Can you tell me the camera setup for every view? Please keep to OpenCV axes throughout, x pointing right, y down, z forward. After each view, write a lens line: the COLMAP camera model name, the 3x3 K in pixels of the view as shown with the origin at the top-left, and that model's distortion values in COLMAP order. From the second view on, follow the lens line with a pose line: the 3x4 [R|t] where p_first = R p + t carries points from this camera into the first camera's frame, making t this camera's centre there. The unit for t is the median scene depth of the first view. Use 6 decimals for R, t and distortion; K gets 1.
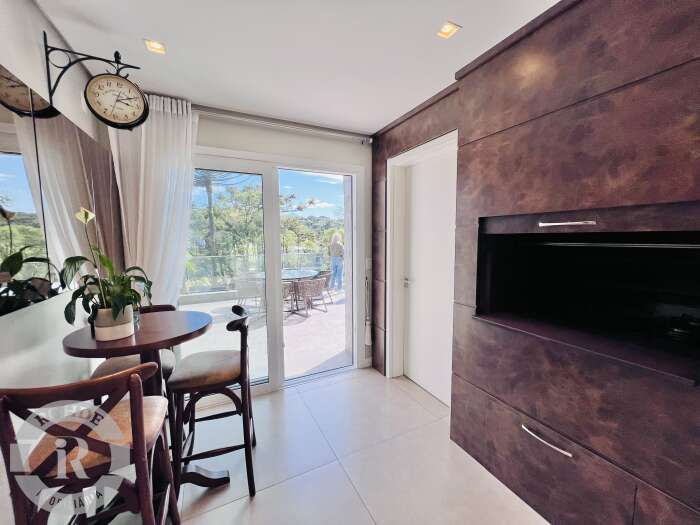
lens RADIAL K [[279.7, 0, 351.7], [0, 279.7, 263.9], [0, 0, 1]] dist [-0.004179, -0.000064]
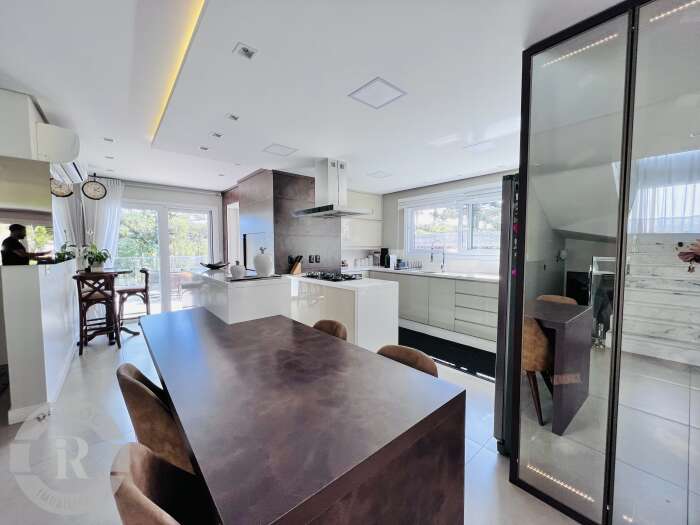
lens RADIAL K [[280.0, 0, 348.3], [0, 280.0, 261.3], [0, 0, 1]] dist [-0.001962, -0.000094]
pose [[0.971080, -0.010698, 0.238514, 0.478253], [0.020382, 0.999063, -0.038172, 0.136958], [-0.237882, 0.041930, 0.970389, -1.164164]]
